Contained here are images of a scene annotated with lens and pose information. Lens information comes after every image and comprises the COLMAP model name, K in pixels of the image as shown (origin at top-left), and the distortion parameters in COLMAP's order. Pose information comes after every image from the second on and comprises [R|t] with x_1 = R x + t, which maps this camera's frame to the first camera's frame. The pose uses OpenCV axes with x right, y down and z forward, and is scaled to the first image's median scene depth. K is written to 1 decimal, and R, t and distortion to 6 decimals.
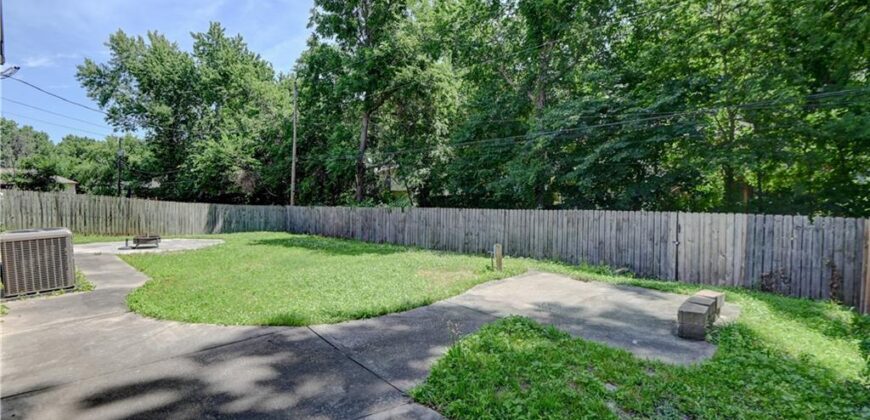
lens RADIAL K [[398.0, 0, 435.0], [0, 398.0, 210.0], [0, 0, 1]] dist [-0.000062, -0.000124]
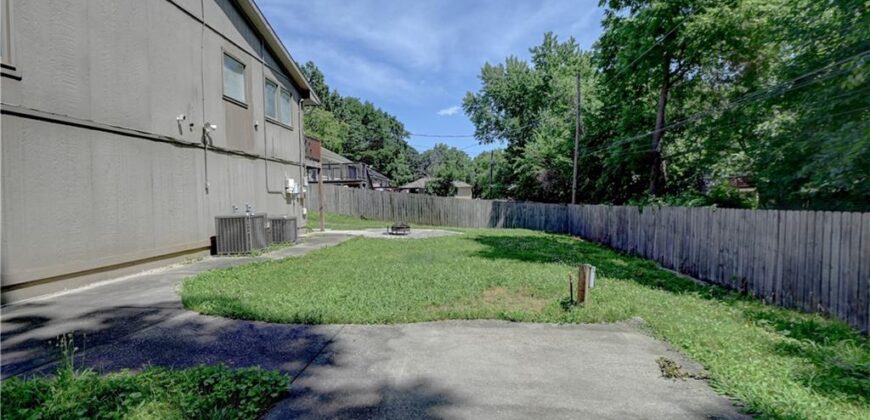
lens RADIAL K [[401.0, 0, 435.0], [0, 401.0, 210.0], [0, 0, 1]] dist [-0.026661, -0.000244]
pose [[0.630002, 0.023655, -0.776233, 0.168875], [-0.026472, 0.999609, 0.008977, 0.003304], [0.776142, 0.014893, 0.630382, 0.173050]]
